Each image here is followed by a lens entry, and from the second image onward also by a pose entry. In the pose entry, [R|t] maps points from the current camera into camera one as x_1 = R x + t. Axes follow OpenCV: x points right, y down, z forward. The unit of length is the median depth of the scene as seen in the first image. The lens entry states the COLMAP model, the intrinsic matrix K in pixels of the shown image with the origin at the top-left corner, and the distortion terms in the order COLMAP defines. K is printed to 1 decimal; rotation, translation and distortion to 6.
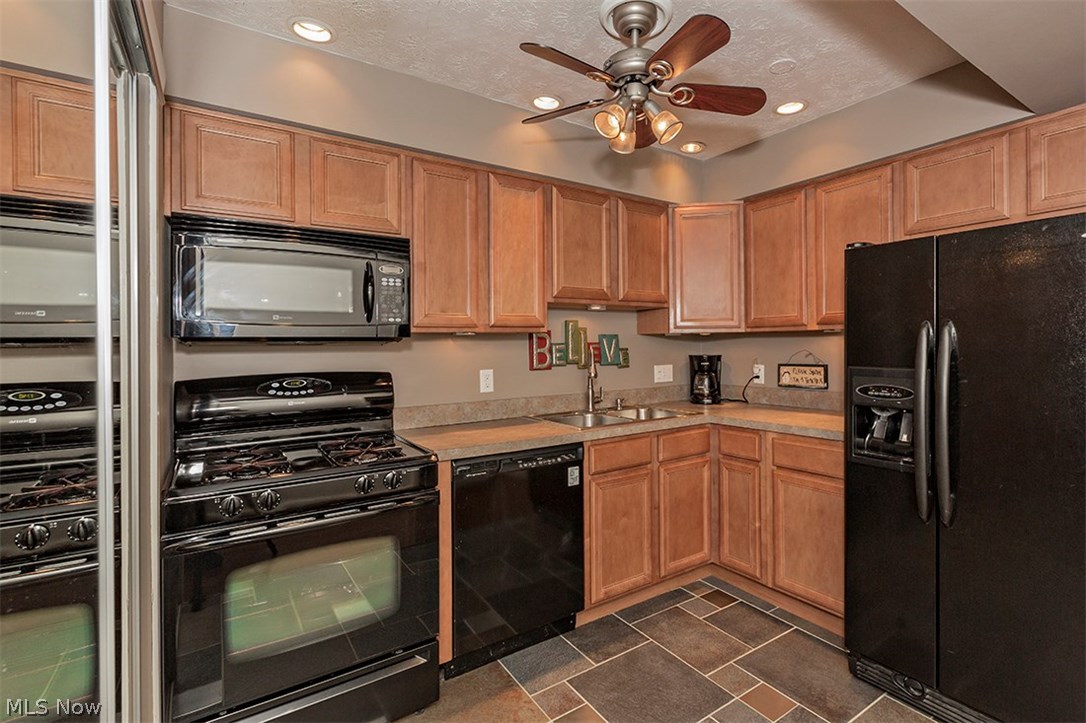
lens RADIAL K [[511.1, 0, 547.2], [0, 511.1, 343.6], [0, 0, 1]] dist [0.001110, 0.000266]
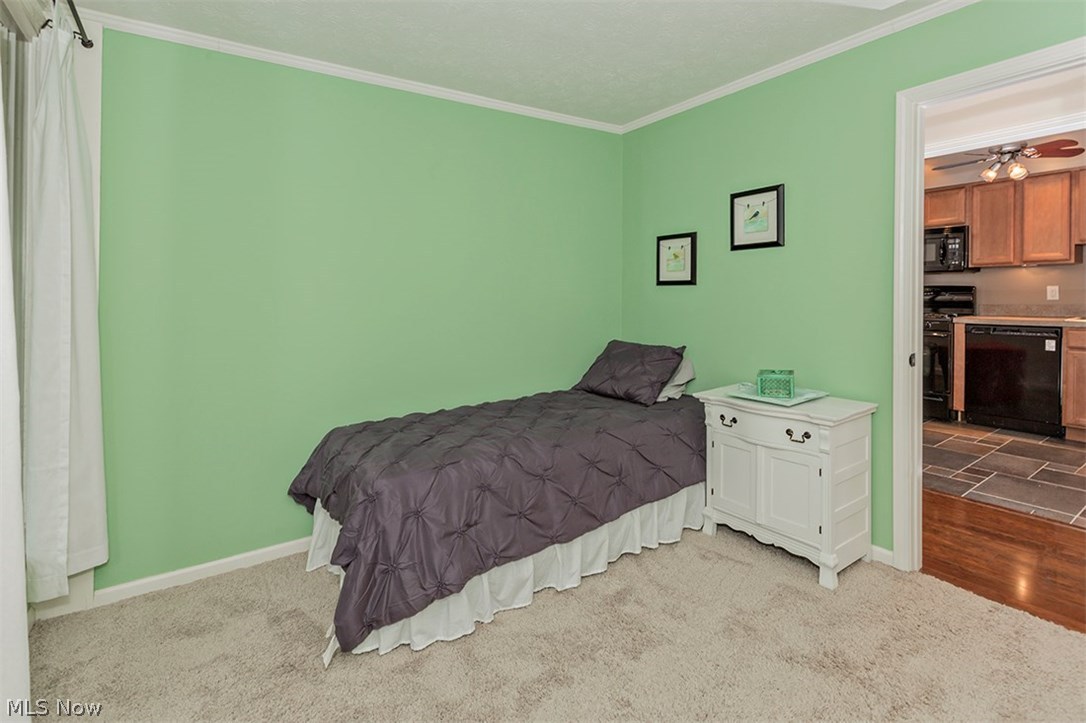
lens RADIAL K [[520.1, 0, 540.9], [0, 520.1, 318.4], [0, 0, 1]] dist [0.004078, 0.000834]
pose [[-0.031962, 0.072674, -0.996843, 1.995461], [0.026050, 0.997075, 0.071856, -0.012965], [0.999150, -0.023671, -0.033762, -0.743576]]
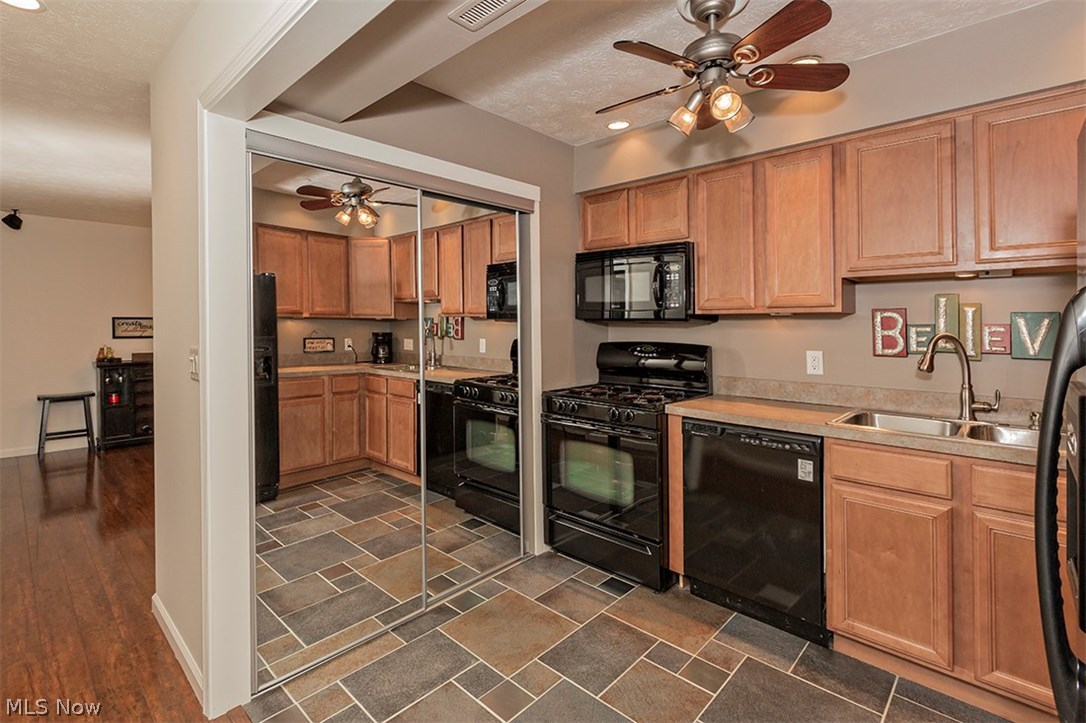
lens RADIAL K [[515.0, 0, 540.0], [0, 515.0, 328.5], [0, 0, 1]] dist [0.001418, 0.000444]
pose [[0.199670, 0.021263, -0.979632, 0.885649], [-0.002388, 0.999772, 0.021213, -0.012705], [0.979860, -0.001897, 0.199676, 0.365386]]
